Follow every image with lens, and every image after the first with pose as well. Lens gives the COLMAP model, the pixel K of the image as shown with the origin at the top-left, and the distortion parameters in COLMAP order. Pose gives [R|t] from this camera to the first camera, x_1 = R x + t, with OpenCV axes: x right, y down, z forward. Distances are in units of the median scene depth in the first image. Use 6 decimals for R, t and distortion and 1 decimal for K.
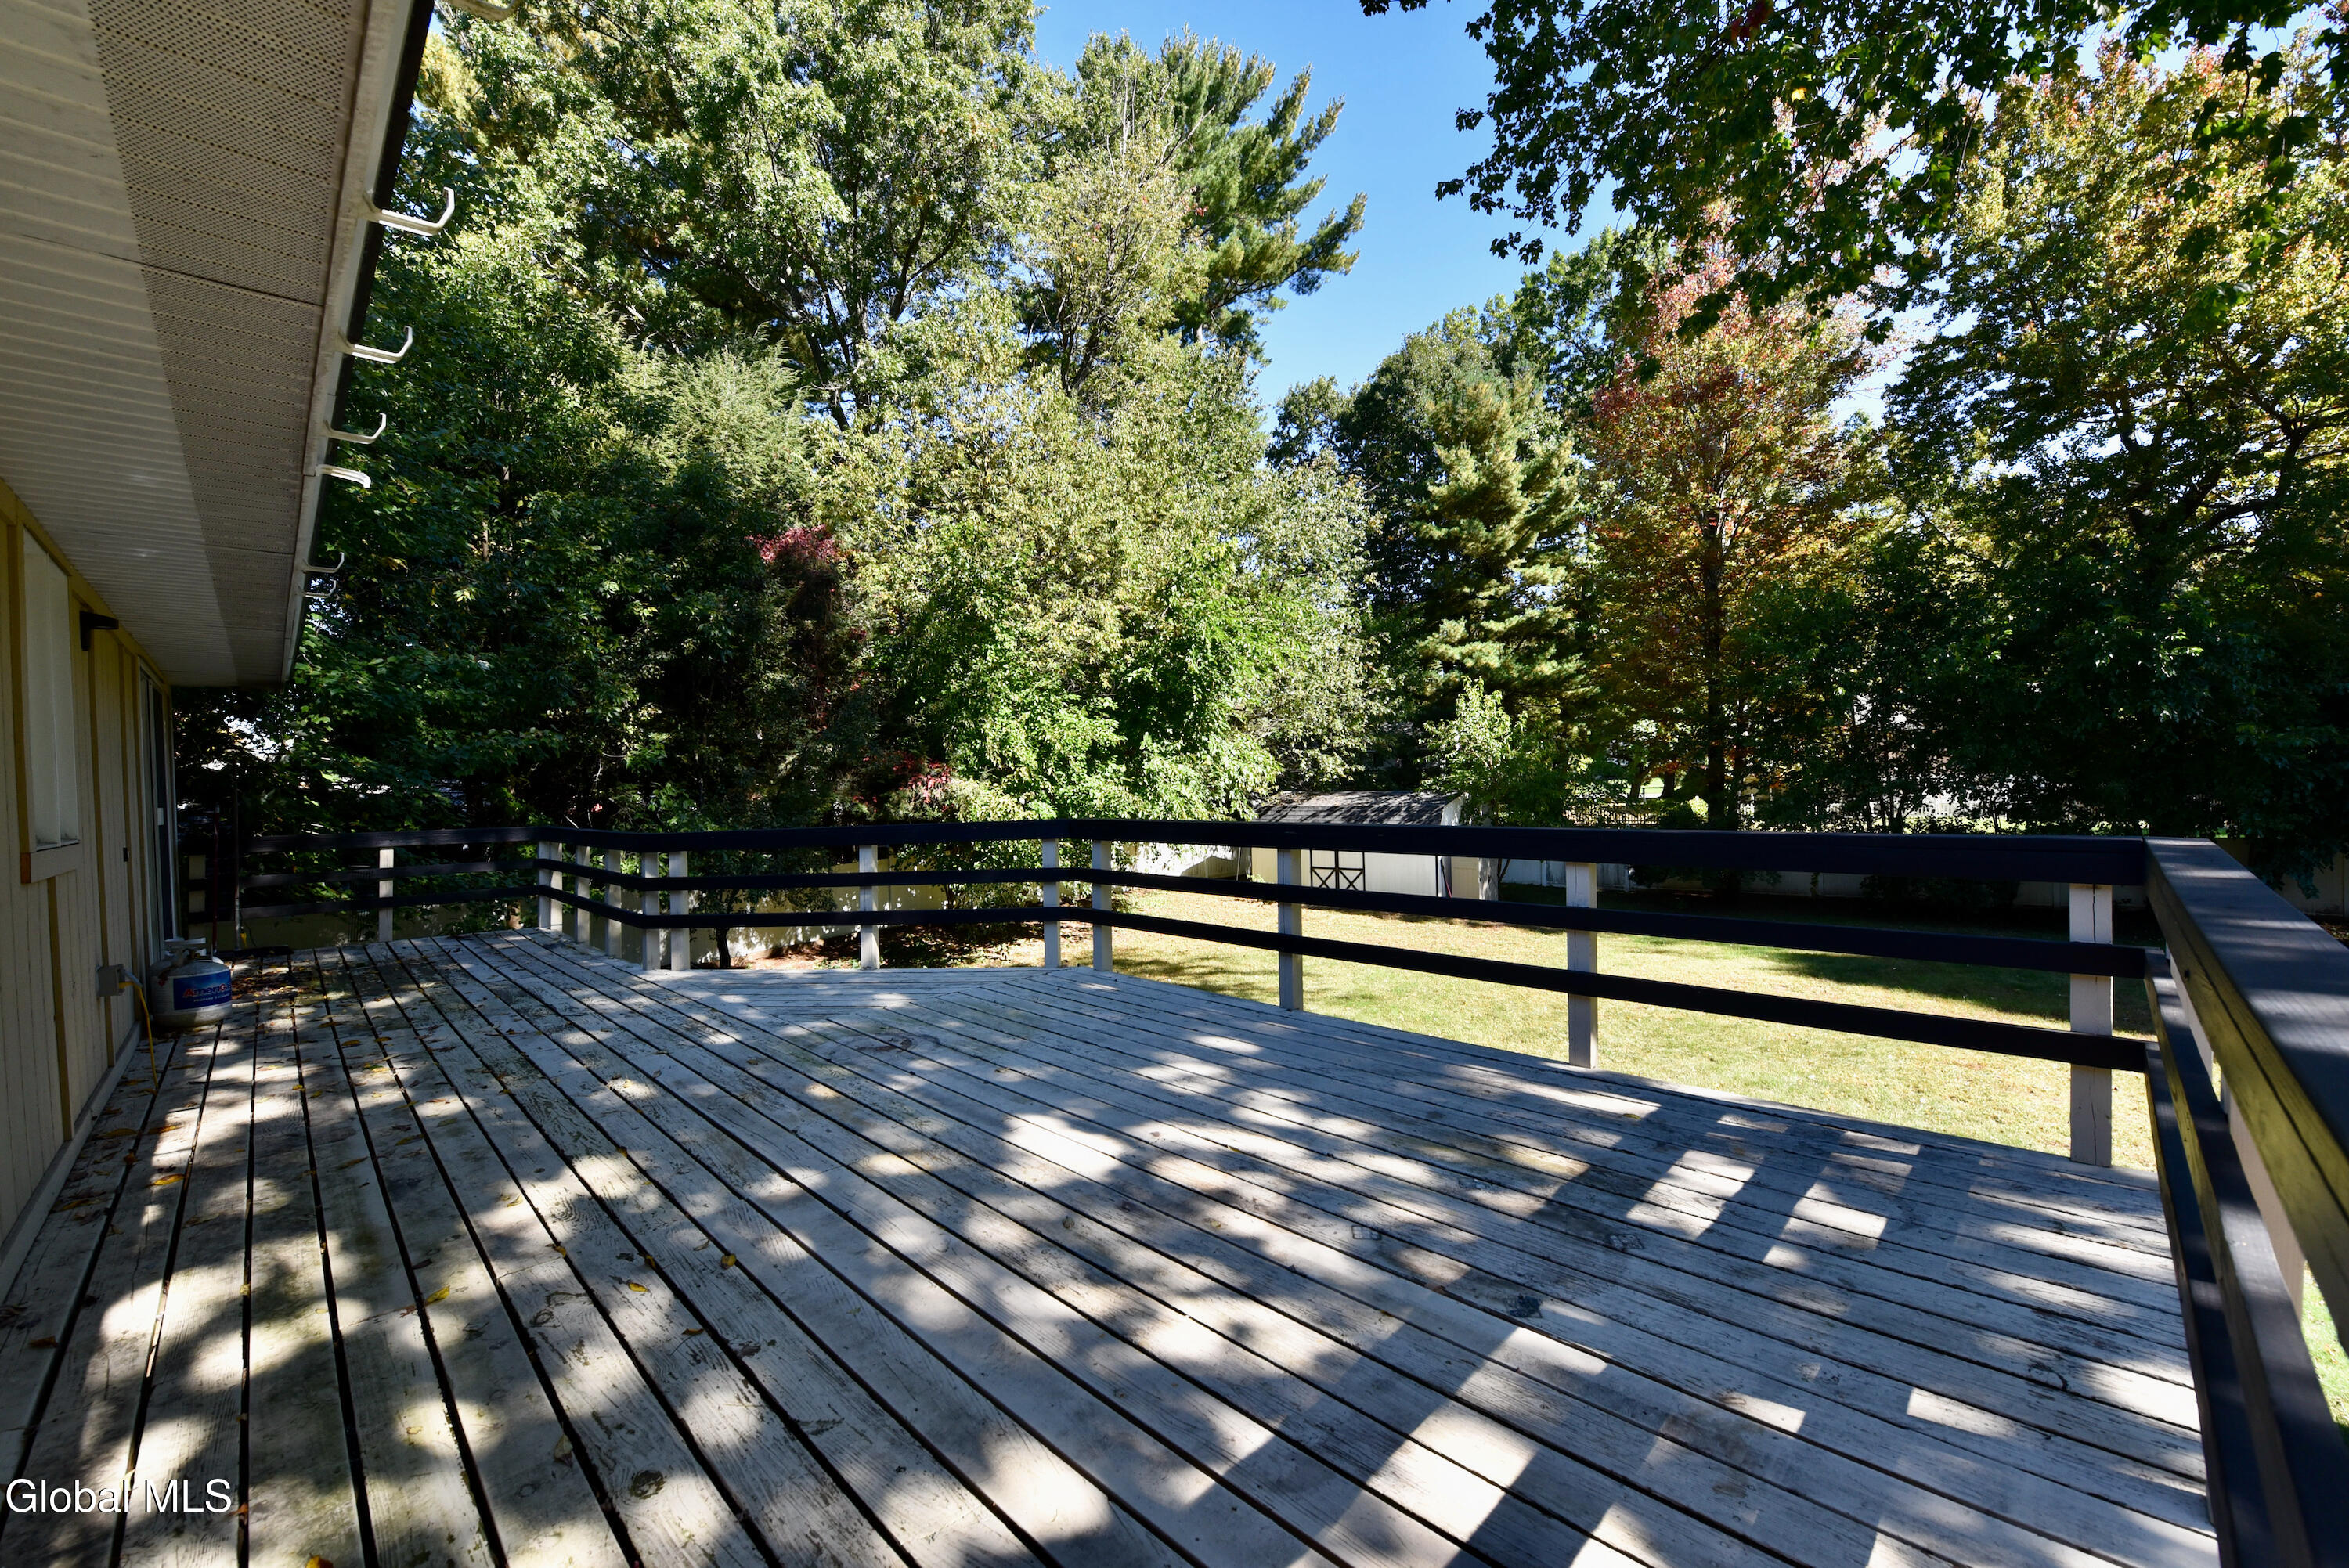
lens RADIAL K [[942.7, 0, 1177.0], [0, 942.7, 789.9], [0, 0, 1]] dist [-0.015565, -0.000183]
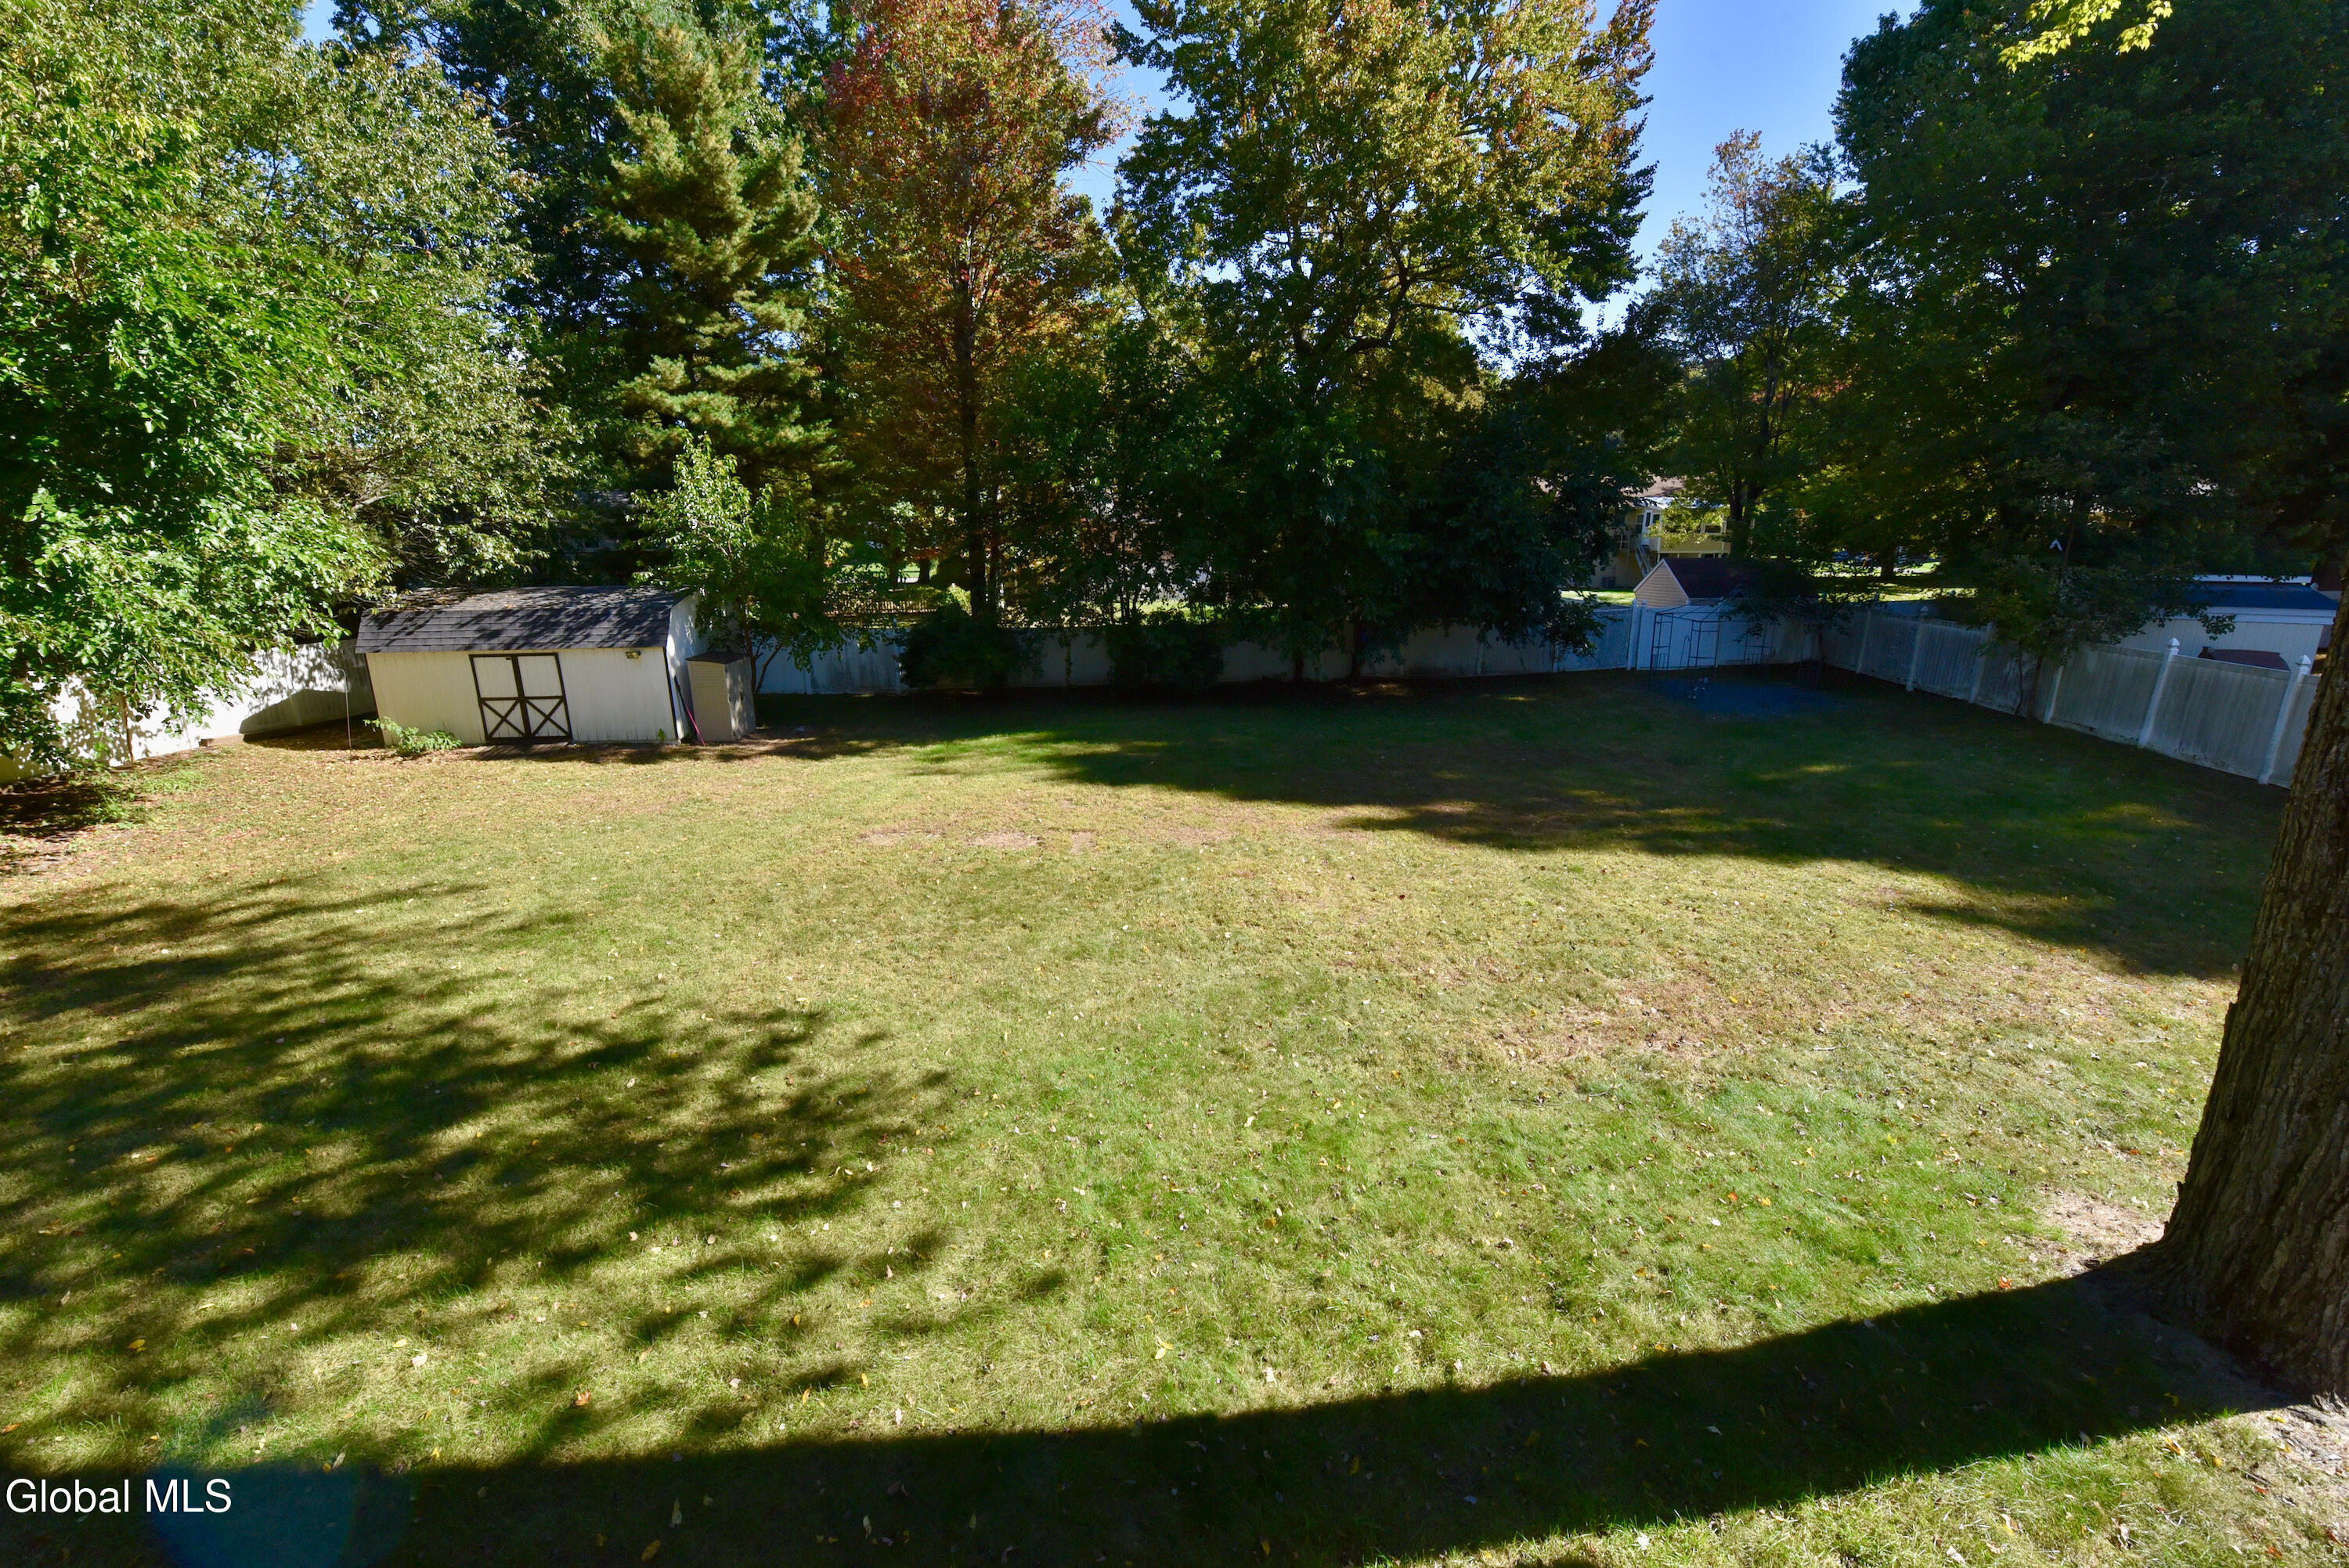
lens RADIAL K [[942.7, 0, 1177.0], [0, 942.7, 789.9], [0, 0, 1]] dist [-0.015565, -0.000183]
pose [[0.735743, -0.151510, 0.660096, 0.050830], [-0.002530, 0.974034, 0.226387, -0.010066], [-0.677256, -0.168233, 0.716255, 0.127768]]
